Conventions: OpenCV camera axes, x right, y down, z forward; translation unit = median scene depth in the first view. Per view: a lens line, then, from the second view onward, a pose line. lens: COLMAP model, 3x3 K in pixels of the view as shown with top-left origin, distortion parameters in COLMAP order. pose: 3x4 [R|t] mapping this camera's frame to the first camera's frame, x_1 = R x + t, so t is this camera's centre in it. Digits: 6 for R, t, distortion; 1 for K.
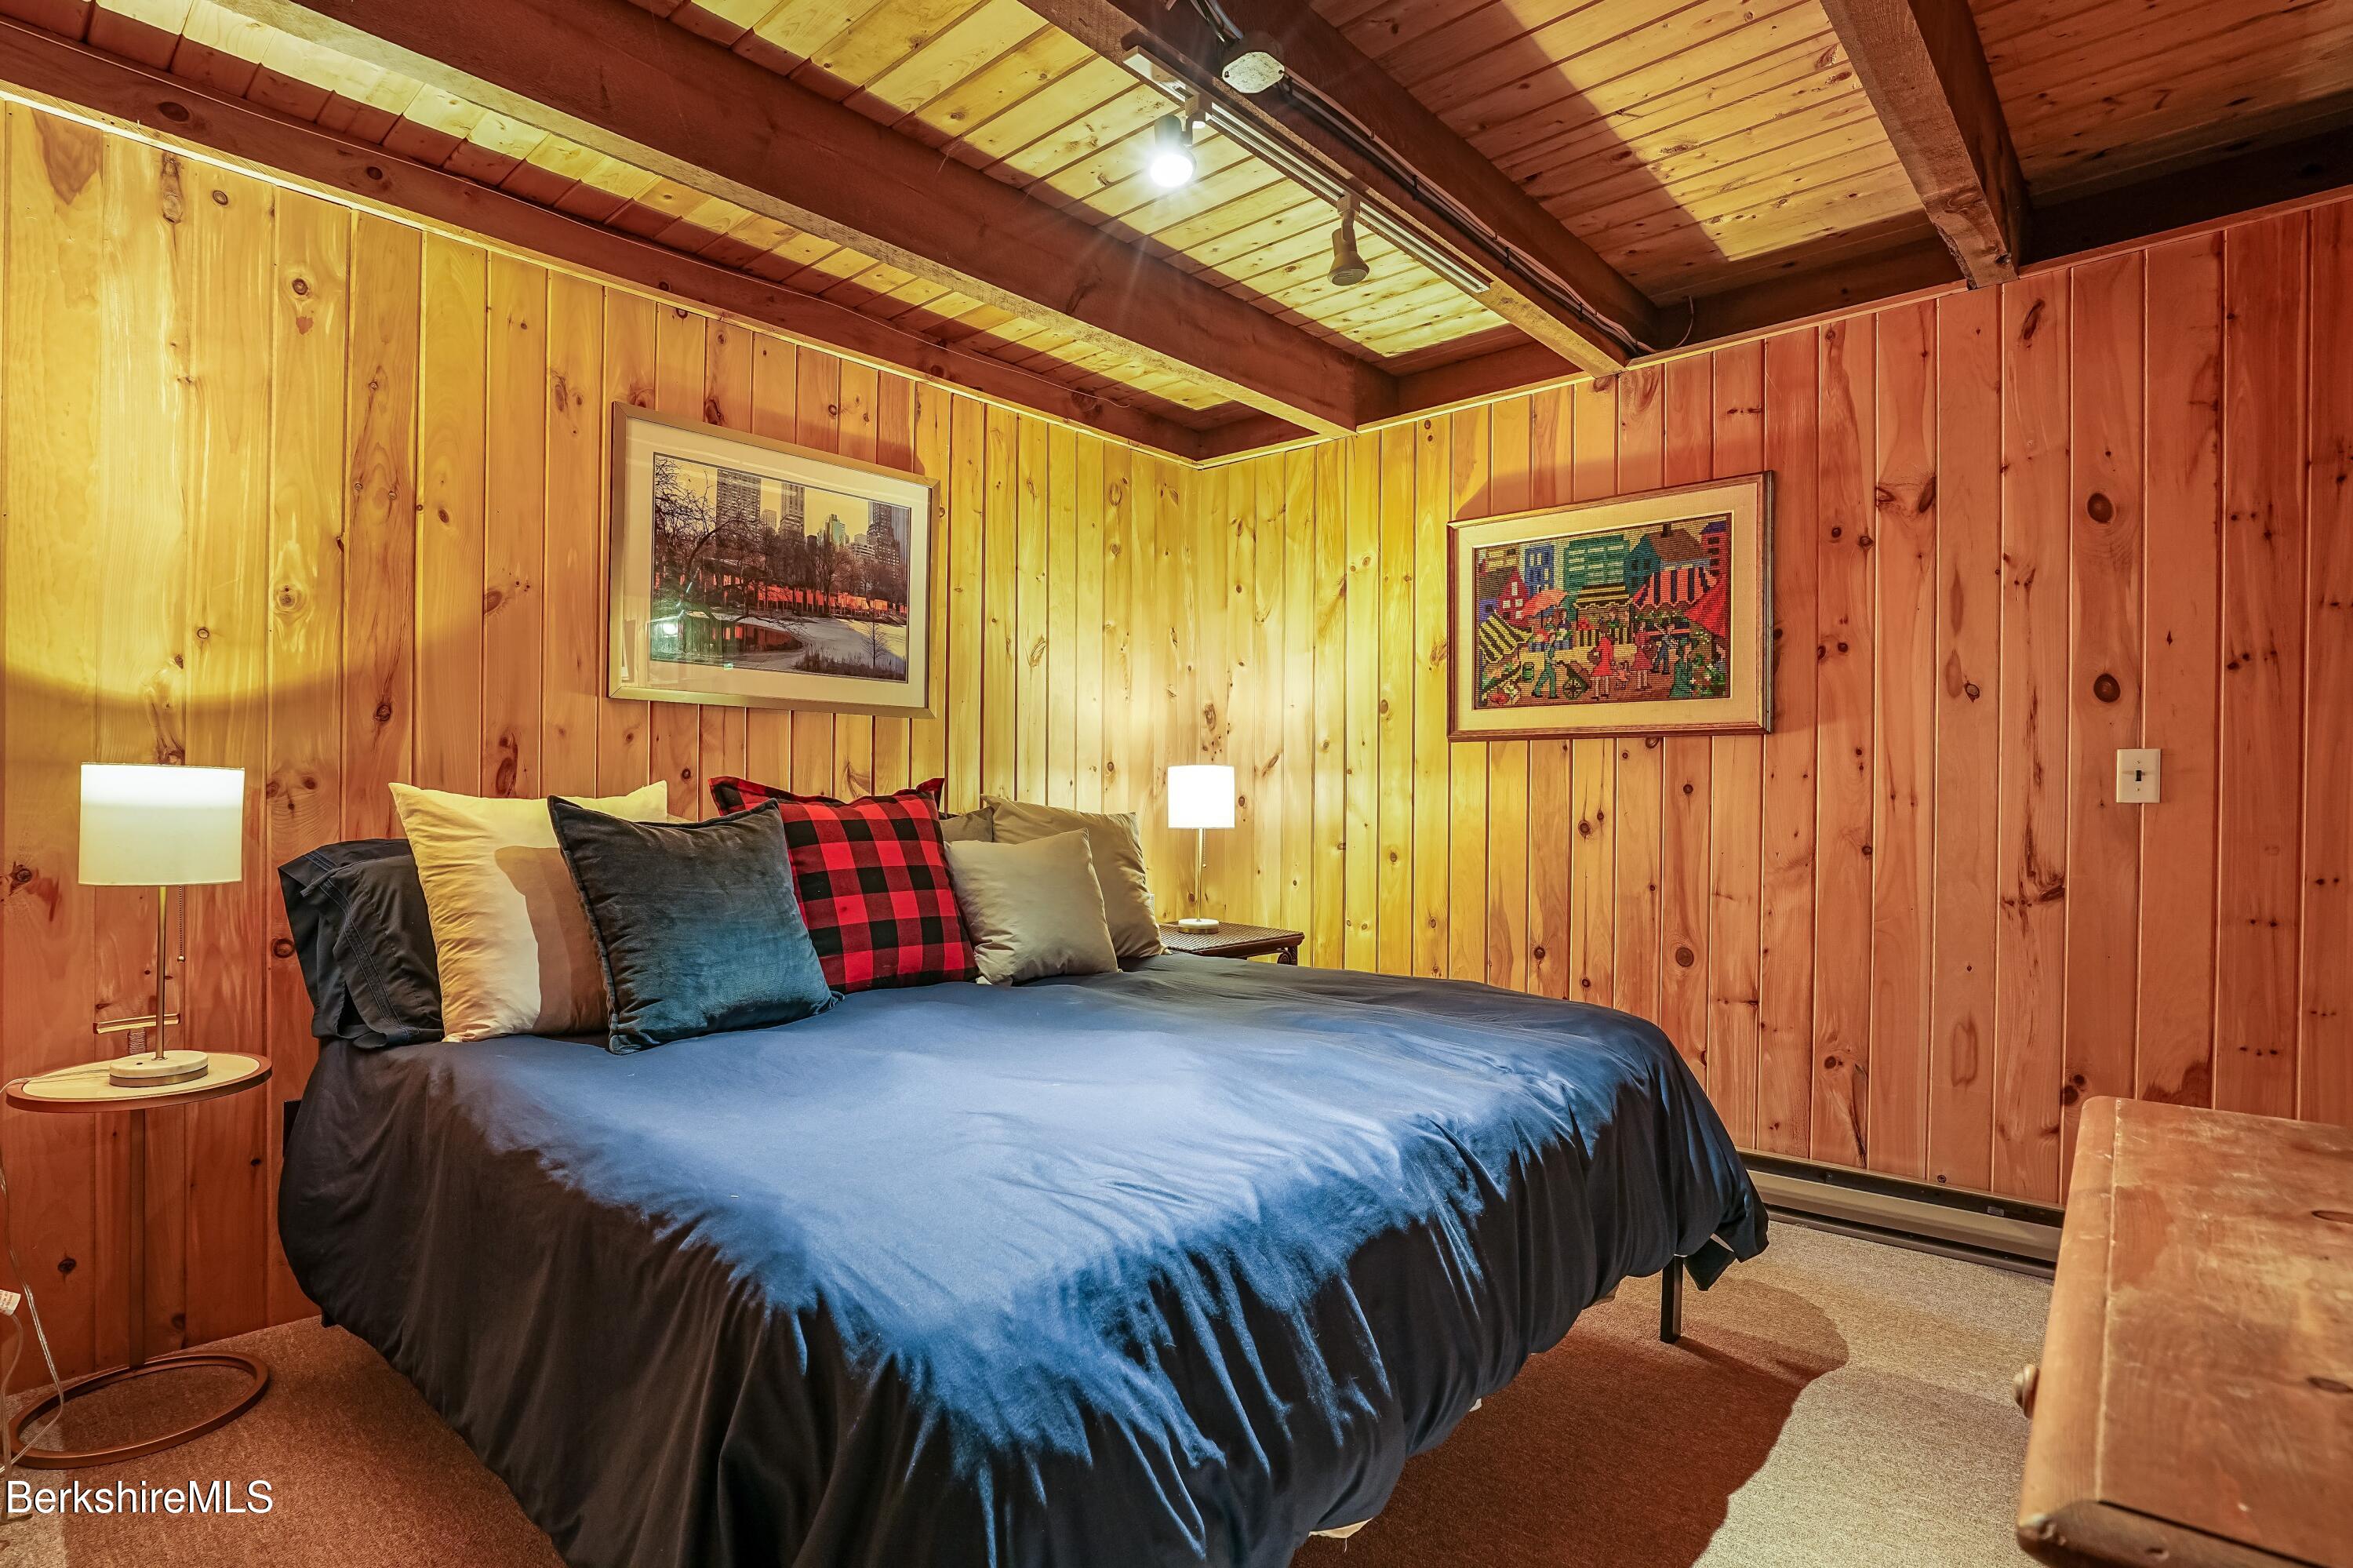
lens RADIAL K [[1207.4, 0, 1179.4], [0, 1207.4, 806.8], [0, 0, 1]] dist [-0.003666, 0.000099]
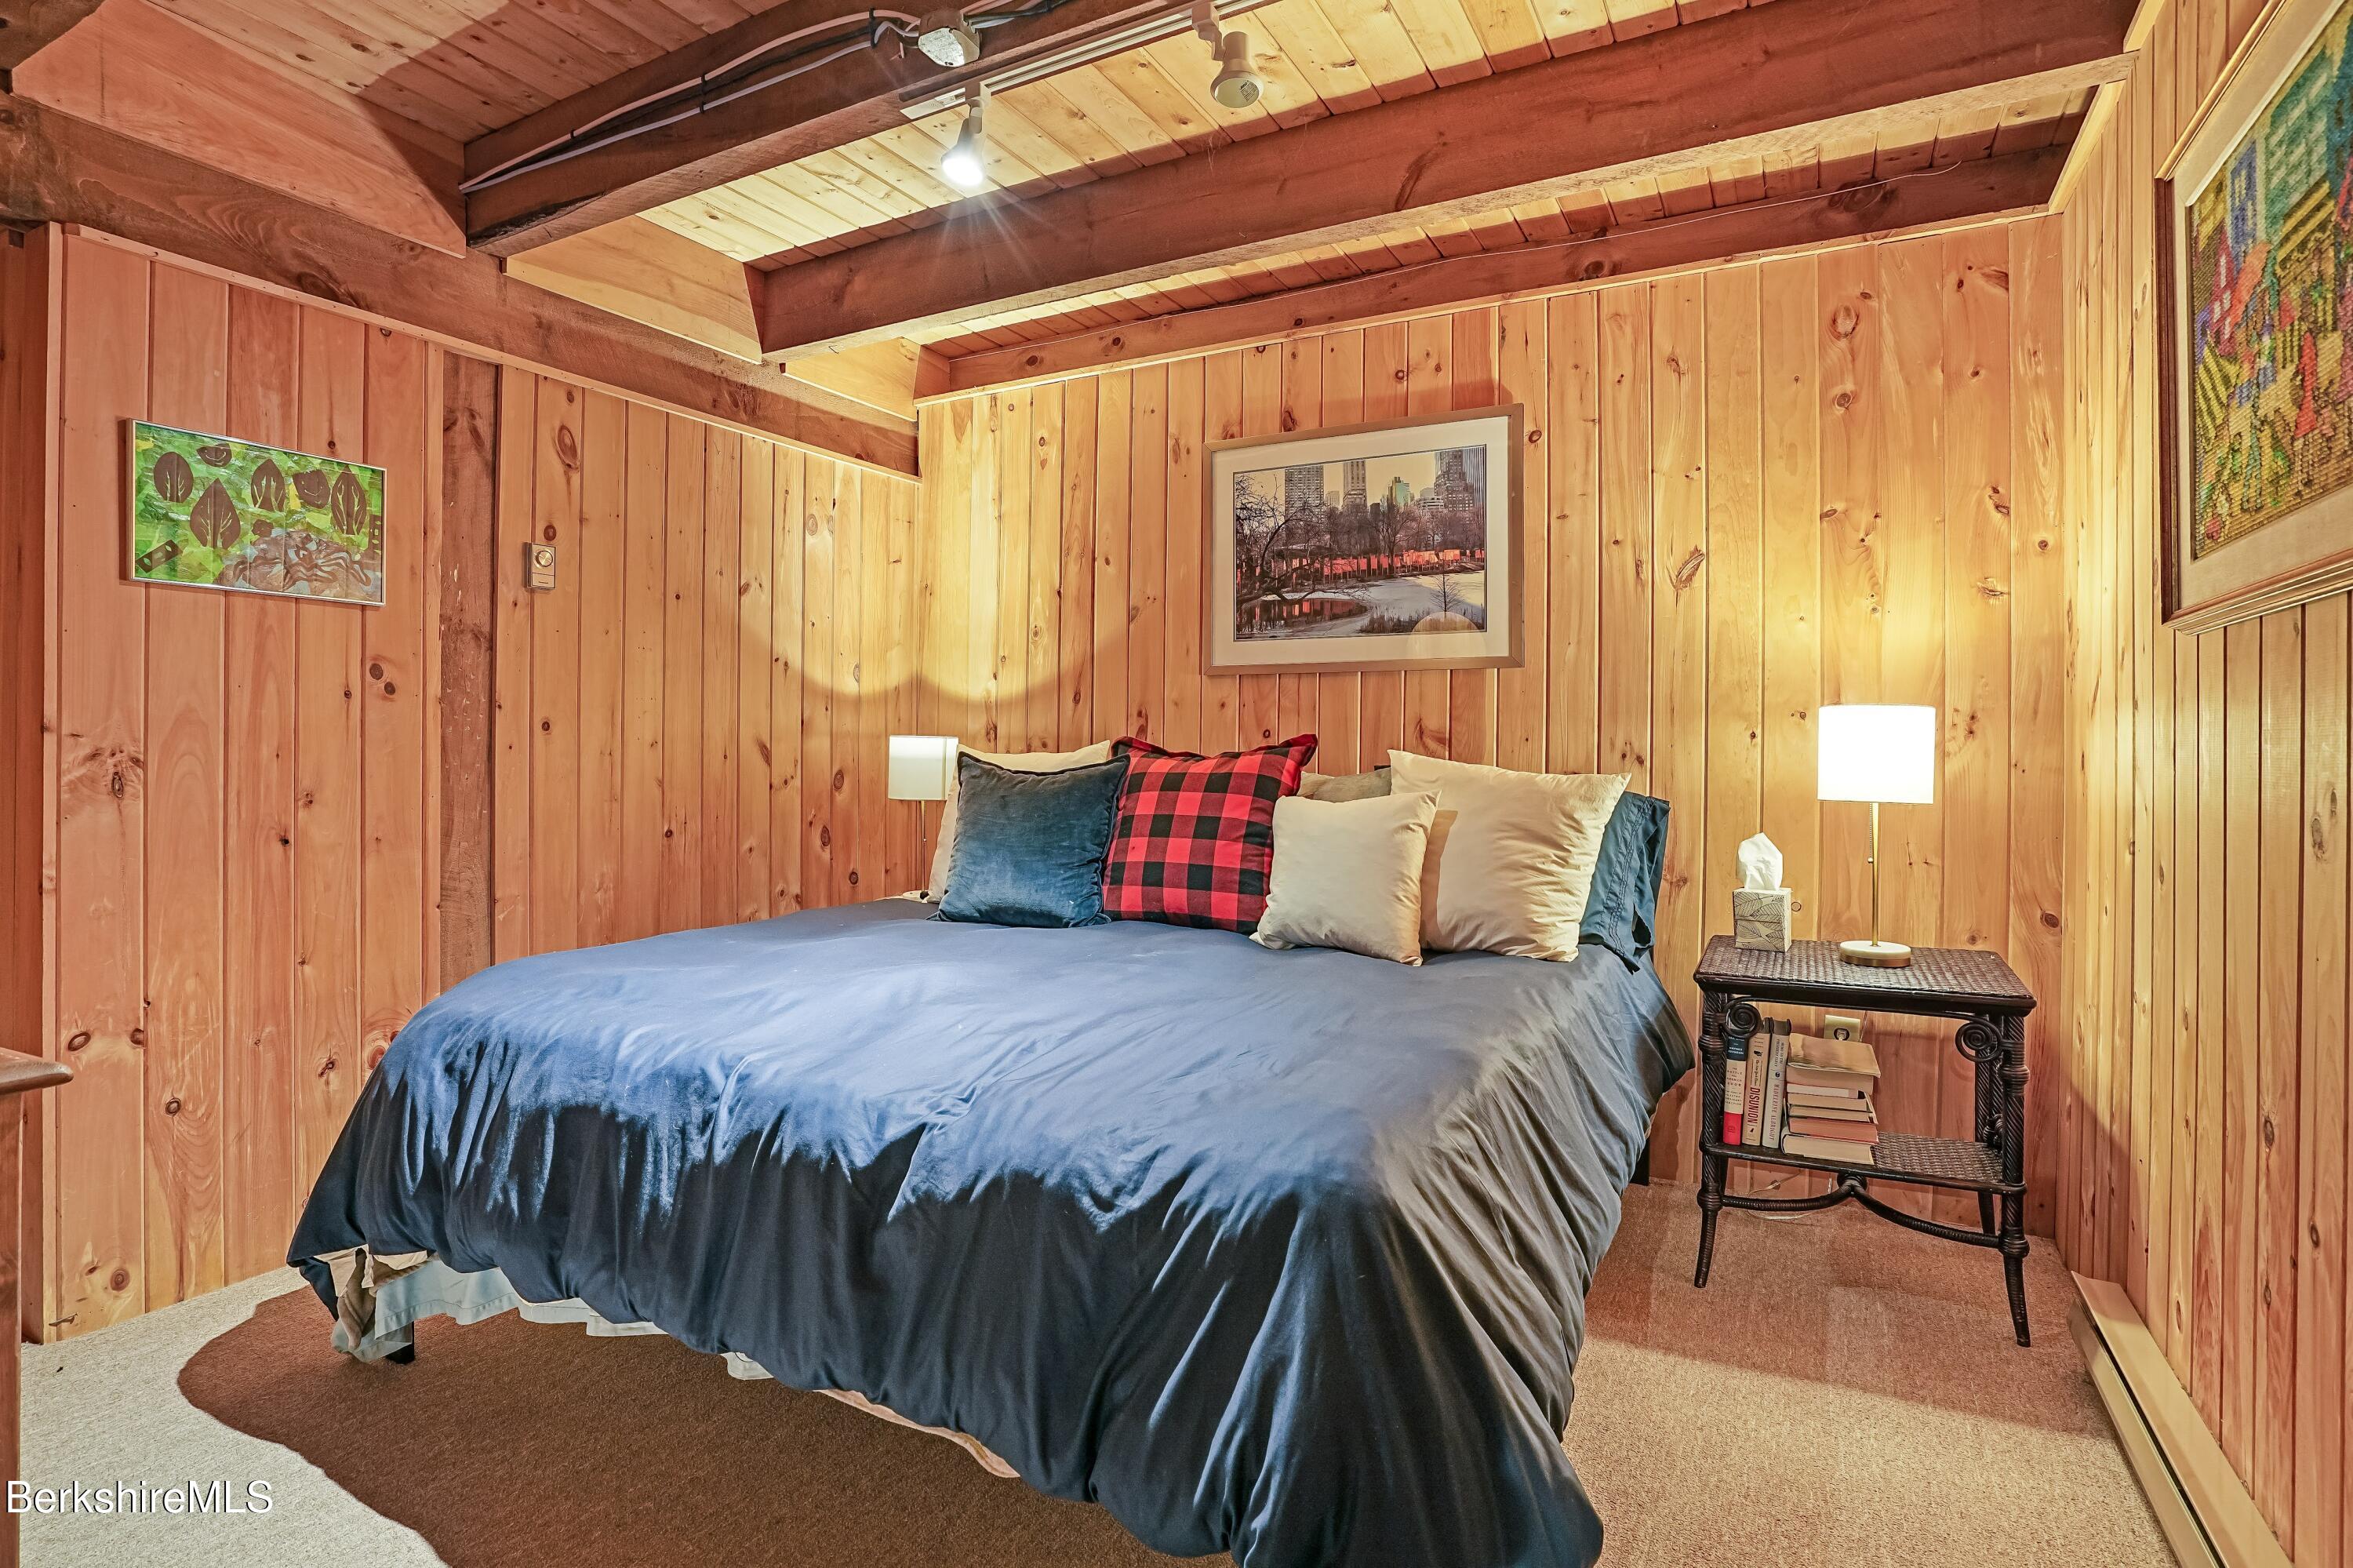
lens RADIAL K [[1193.6, 0, 1130.8], [0, 1193.6, 754.6], [0, 0, 1]] dist [-0.056448, 0.027345]
pose [[0.228232, -0.000234, -0.973607, 0.667040], [-0.010450, 0.999942, -0.002690, -0.002198], [0.973551, 0.010788, 0.228216, 0.577602]]
